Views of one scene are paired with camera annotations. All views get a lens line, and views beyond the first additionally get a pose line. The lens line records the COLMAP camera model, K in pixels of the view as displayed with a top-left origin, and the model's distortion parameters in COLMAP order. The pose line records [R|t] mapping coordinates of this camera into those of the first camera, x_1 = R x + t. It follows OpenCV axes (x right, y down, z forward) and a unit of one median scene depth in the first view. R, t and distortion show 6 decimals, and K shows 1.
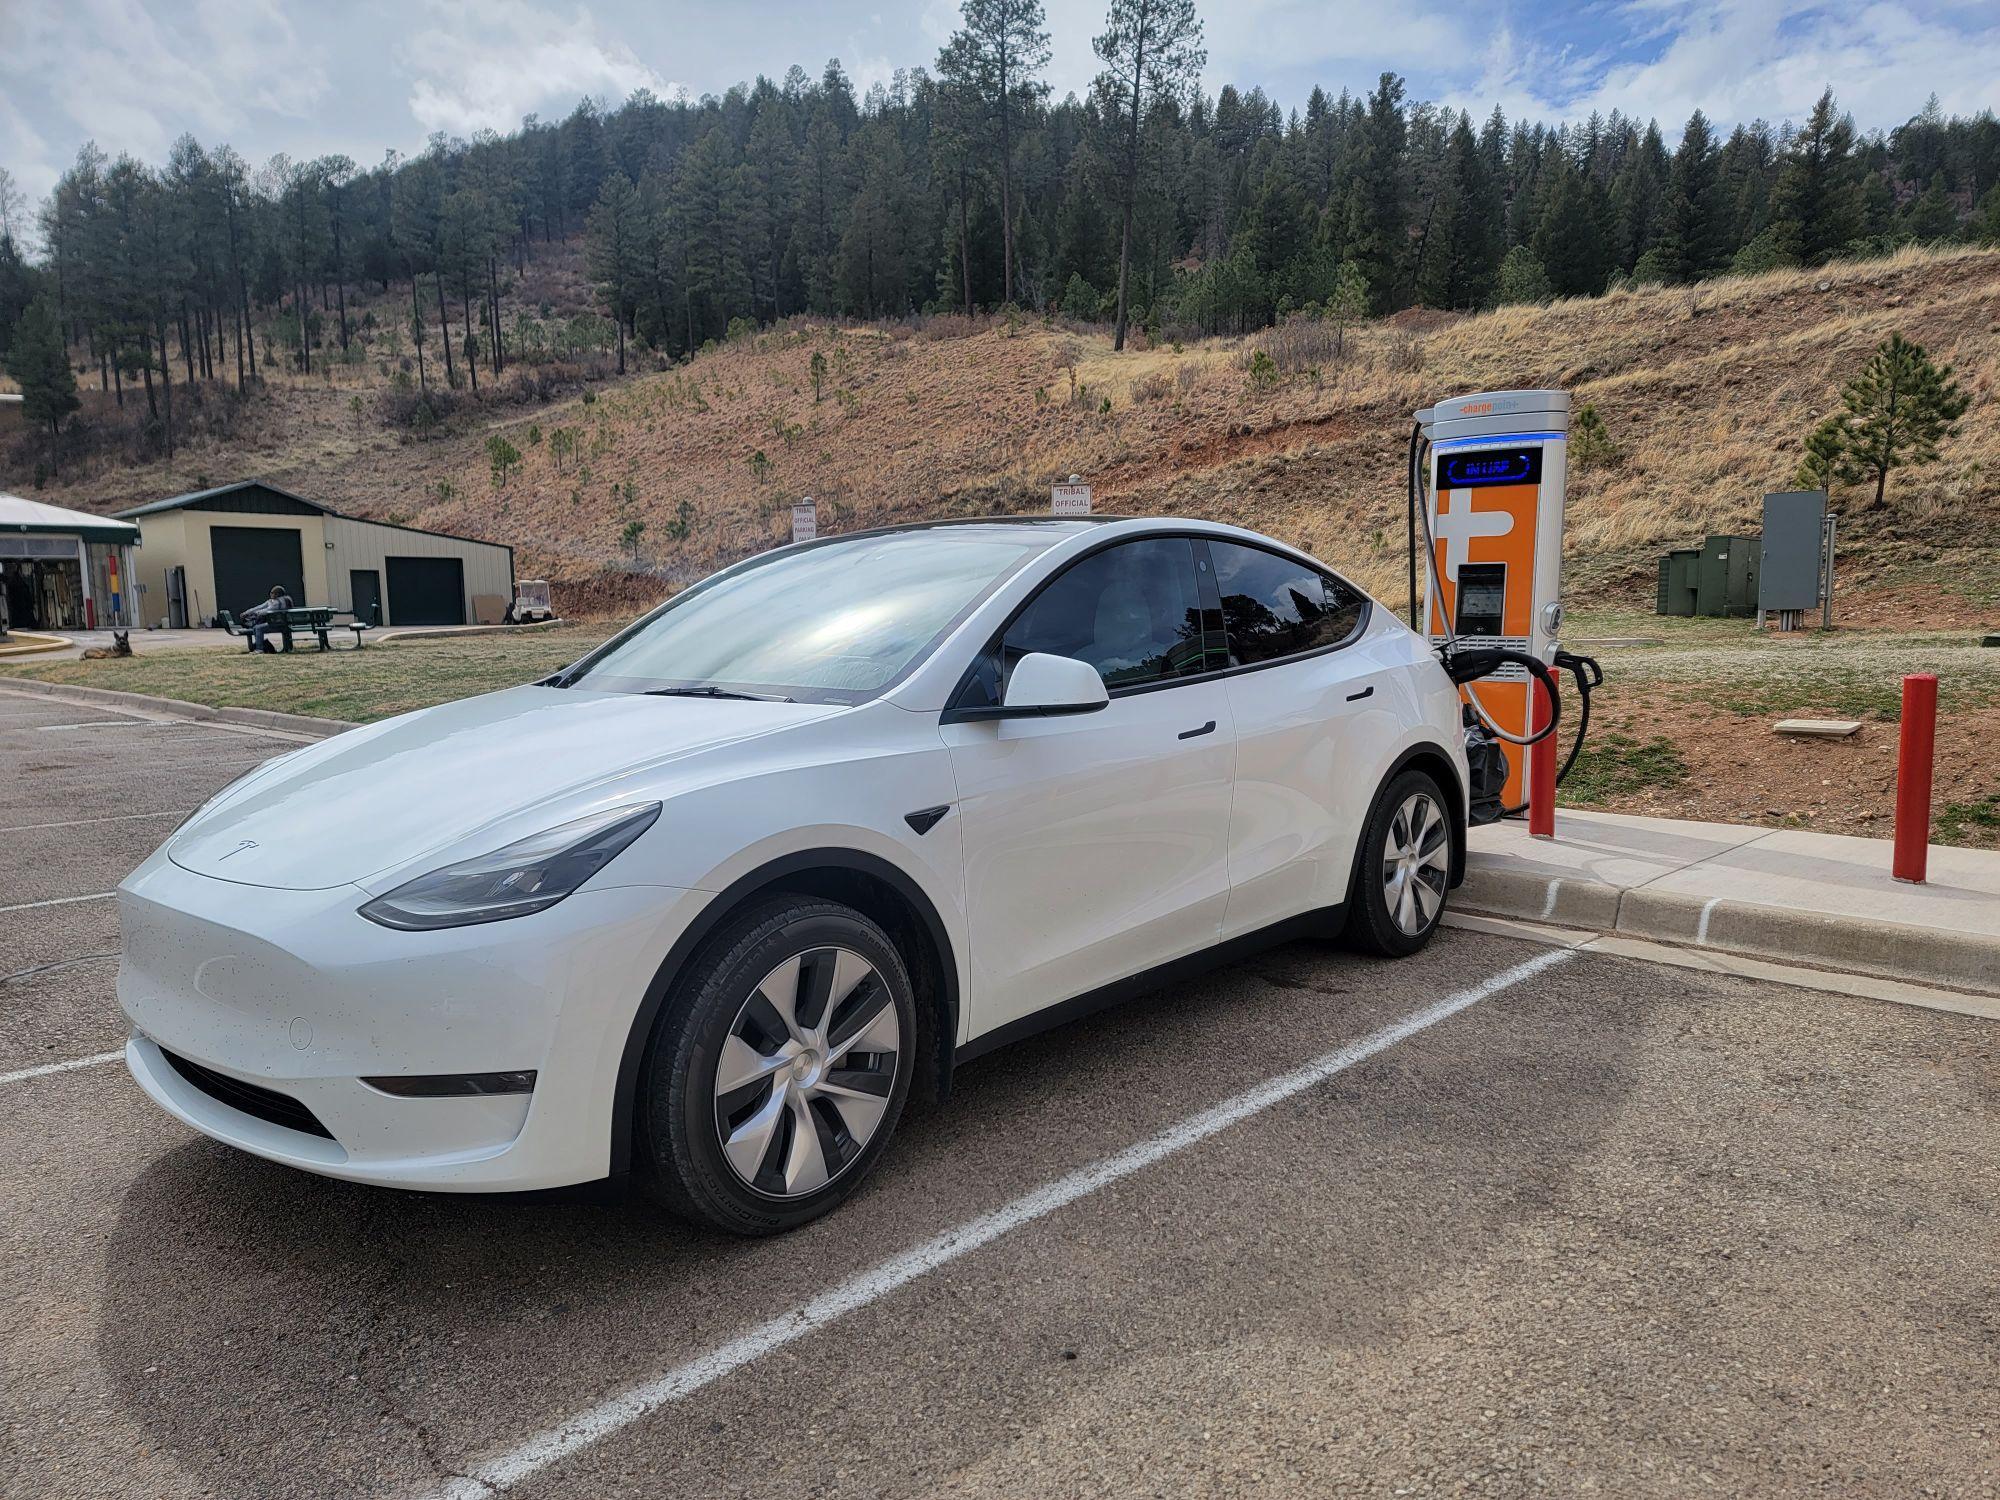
lens RADIAL K [[1417.0, 0, 1021.6], [0, 1417.0, 786.6], [0, 0, 1]] dist [0.076192, -0.054389]
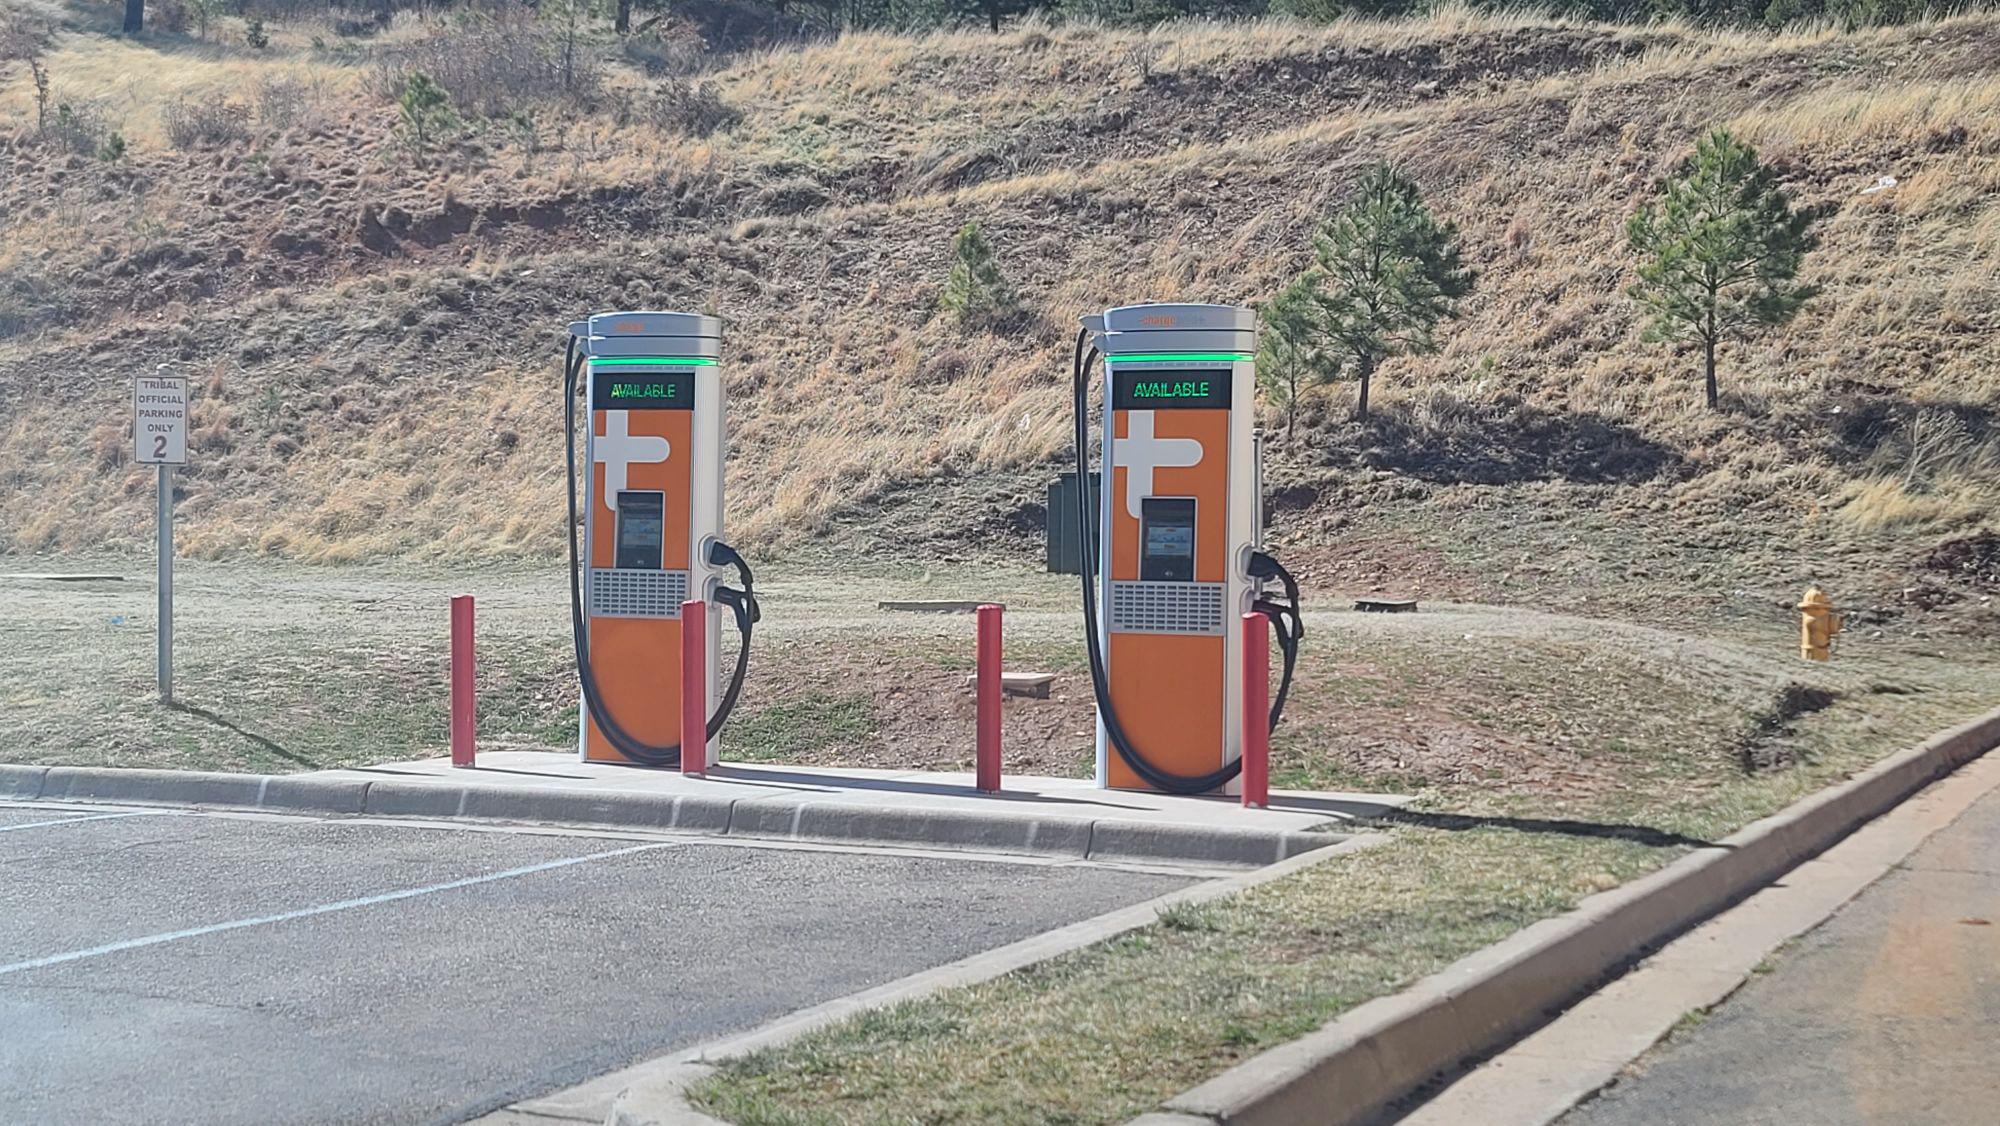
lens RADIAL K [[3246.6, 0, 1000.0], [0, 3246.6, 563.0], [0, 0, 1]] dist [0.148519, -0.106521]
pose [[0.944088, 0.018470, 0.329175, -0.023484], [0.022325, 0.992557, -0.119721, 0.023265], [-0.328936, 0.120376, 0.936649, -0.164355]]
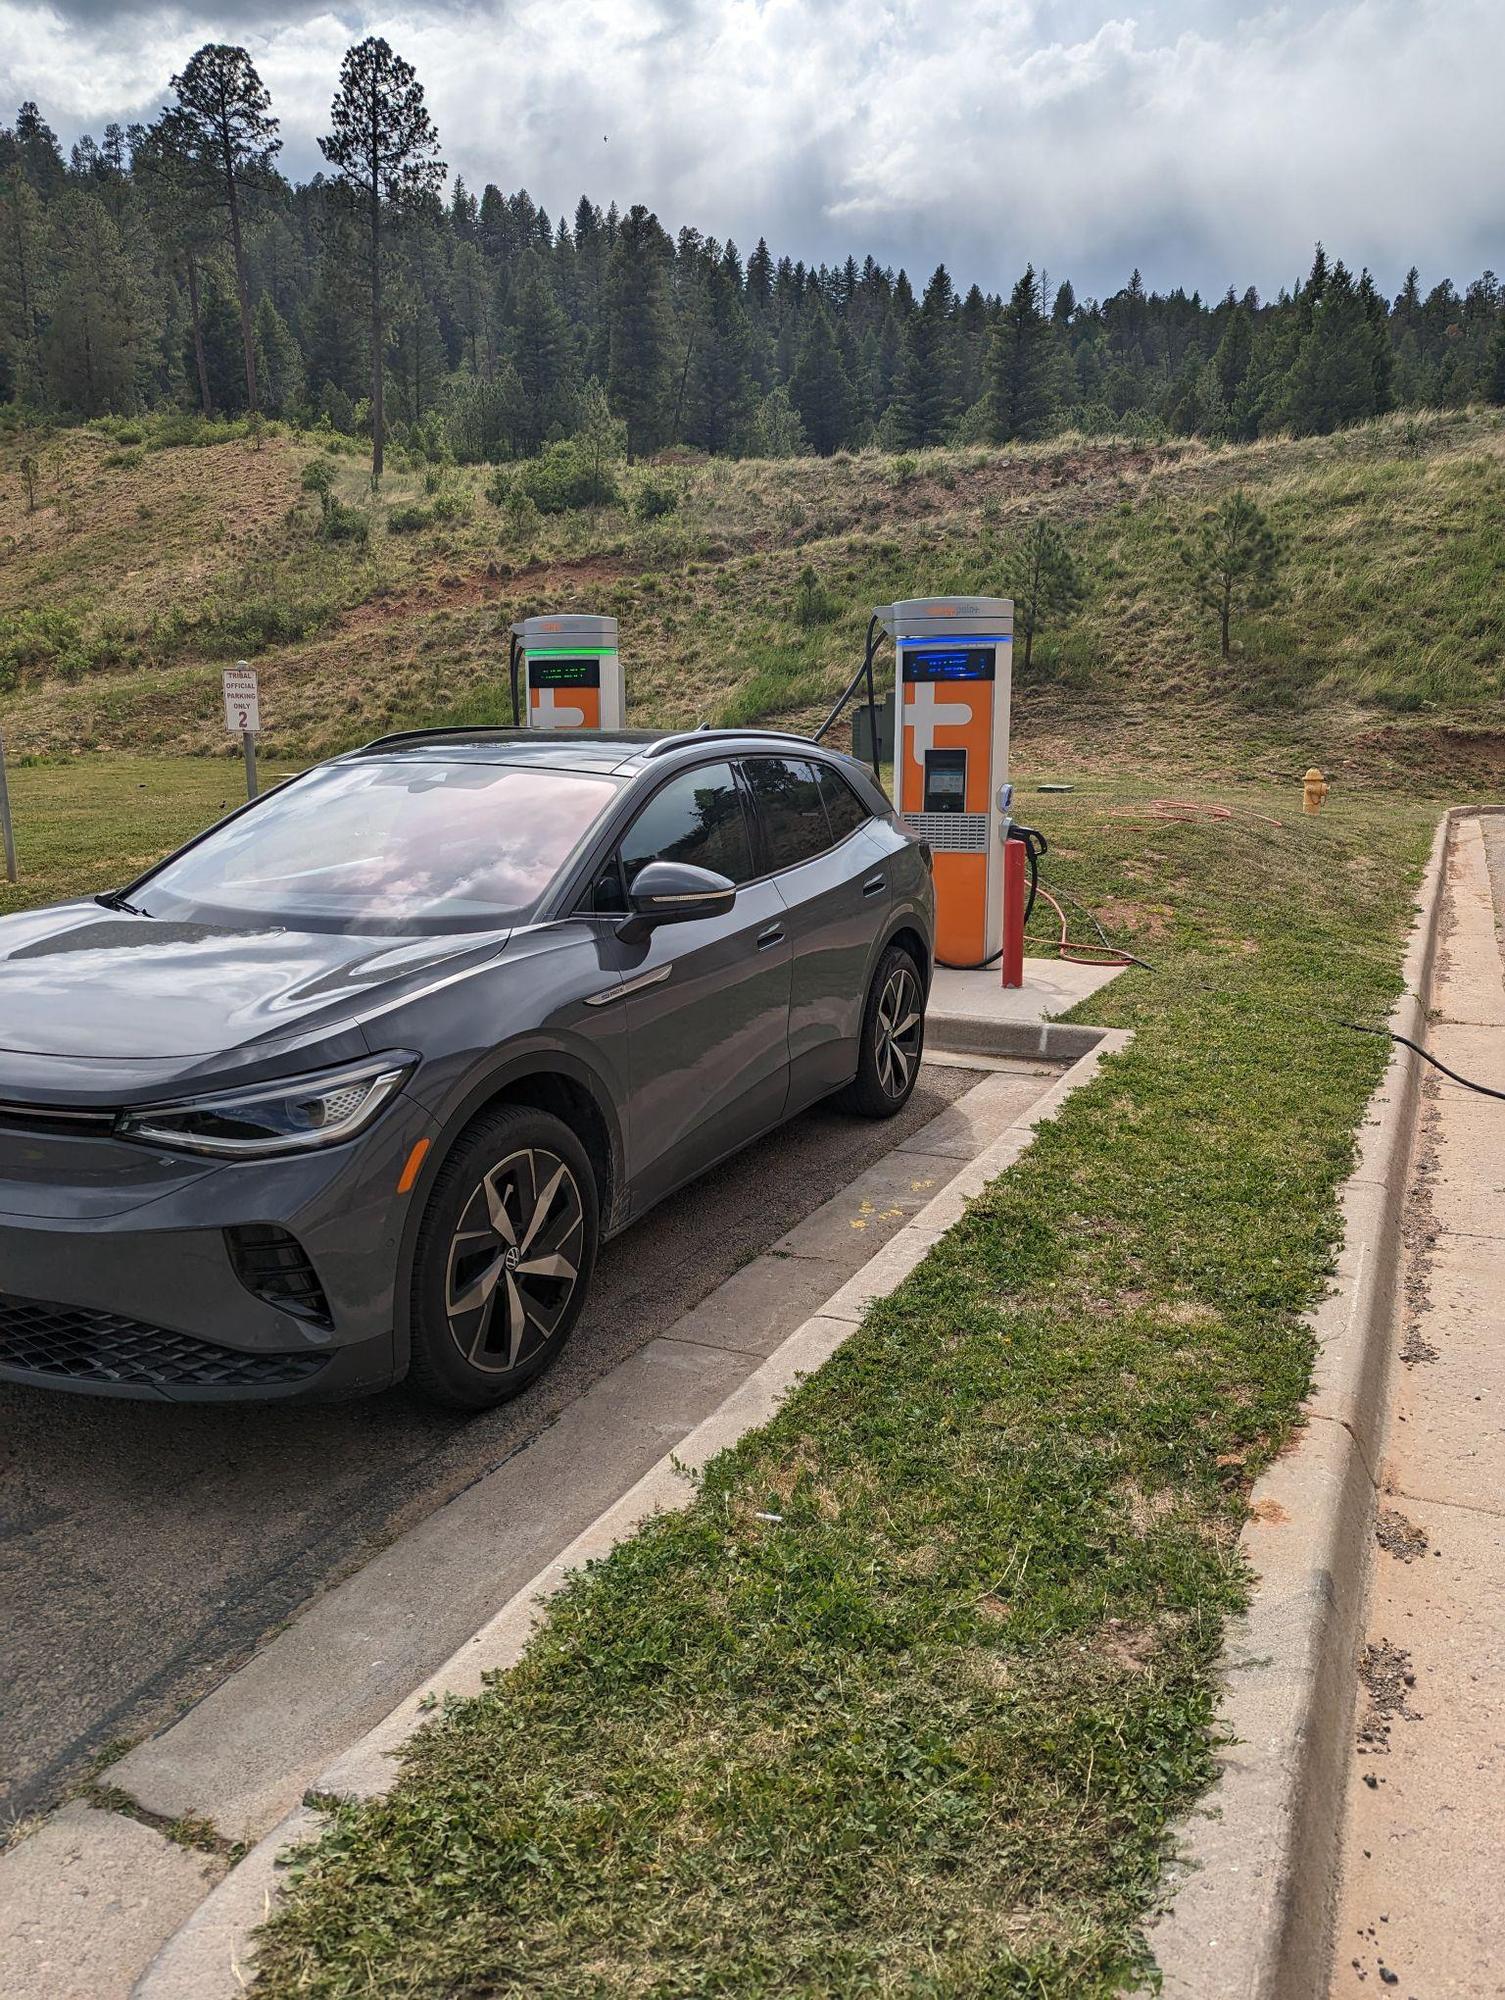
lens RADIAL K [[1473.0, 0, 776.1], [0, 1473.0, 1023.9], [0, 0, 1]] dist [0.061662, -0.053915]
pose [[0.955934, -0.056090, 0.288173, 0.017756], [0.037077, 0.996786, 0.071021, 0.000938], [-0.291230, -0.057206, 0.954941, -0.056336]]
